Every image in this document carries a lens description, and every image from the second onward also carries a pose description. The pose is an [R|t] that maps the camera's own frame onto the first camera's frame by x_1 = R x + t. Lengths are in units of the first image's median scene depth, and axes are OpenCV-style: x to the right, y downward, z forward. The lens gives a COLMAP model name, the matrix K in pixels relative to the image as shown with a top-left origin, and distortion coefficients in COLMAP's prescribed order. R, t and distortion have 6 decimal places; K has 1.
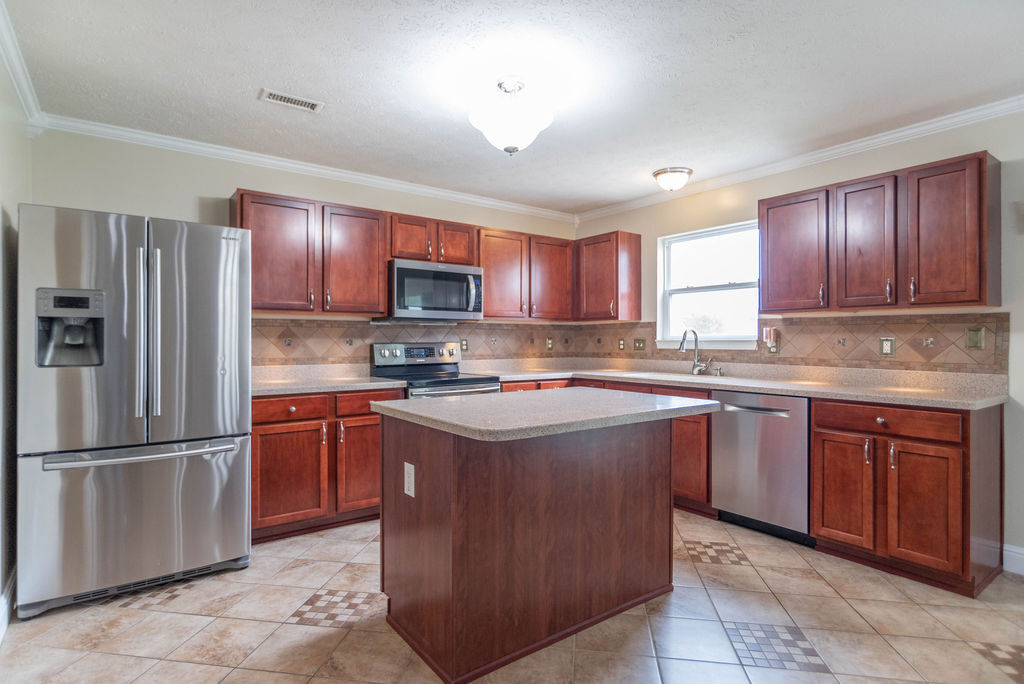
lens RADIAL K [[543.5, 0, 525.9], [0, 543.5, 340.4], [0, 0, 1]] dist [0.003244, 0.000686]
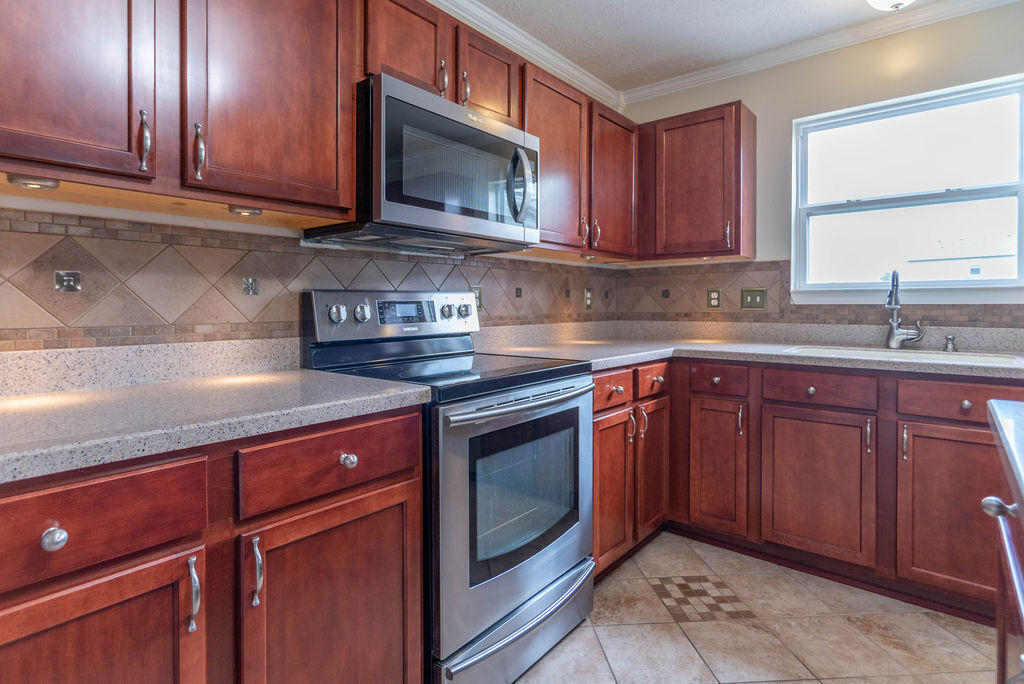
lens RADIAL K [[526.2, 0, 509.3], [0, 526.2, 307.8], [0, 0, 1]] dist [-0.000317, -0.016528]
pose [[0.975559, -0.002441, 0.219726, -0.220371], [0.001336, 0.999986, 0.005177, 0.017403], [-0.219736, -0.004757, 0.975548, 0.569324]]
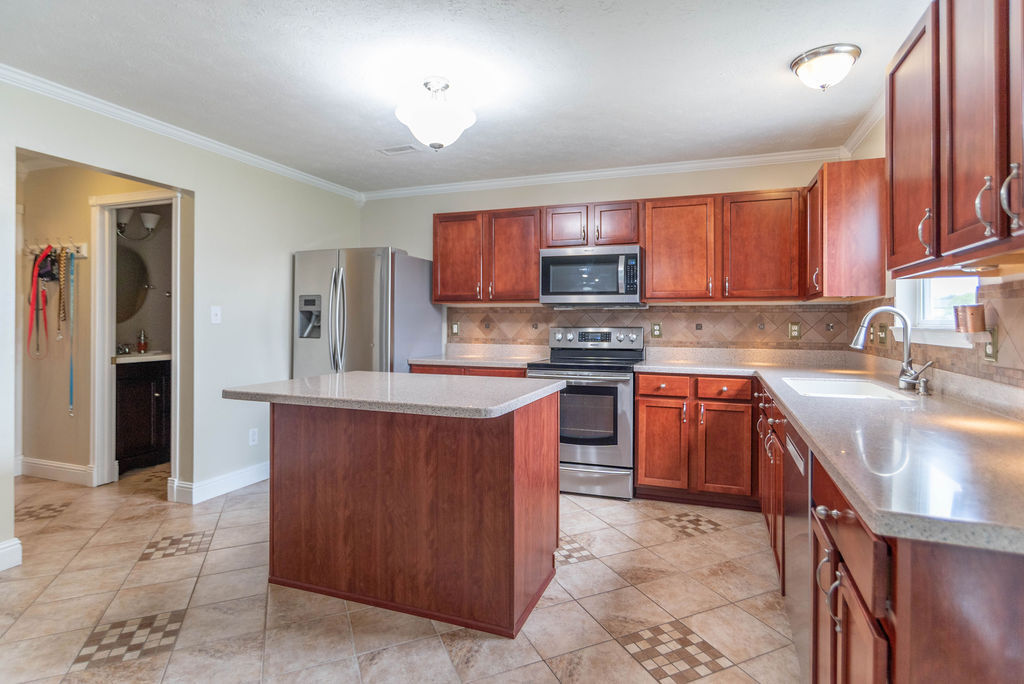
lens RADIAL K [[528.2, 0, 507.7], [0, 528.2, 332.6], [0, 0, 1]] dist [-0.000427, 0.000258]
pose [[0.518259, 0.017065, -0.855053, 0.583409], [-0.005425, 0.999846, 0.016666, -0.001111], [0.855206, -0.003999, 0.518272, 0.377078]]
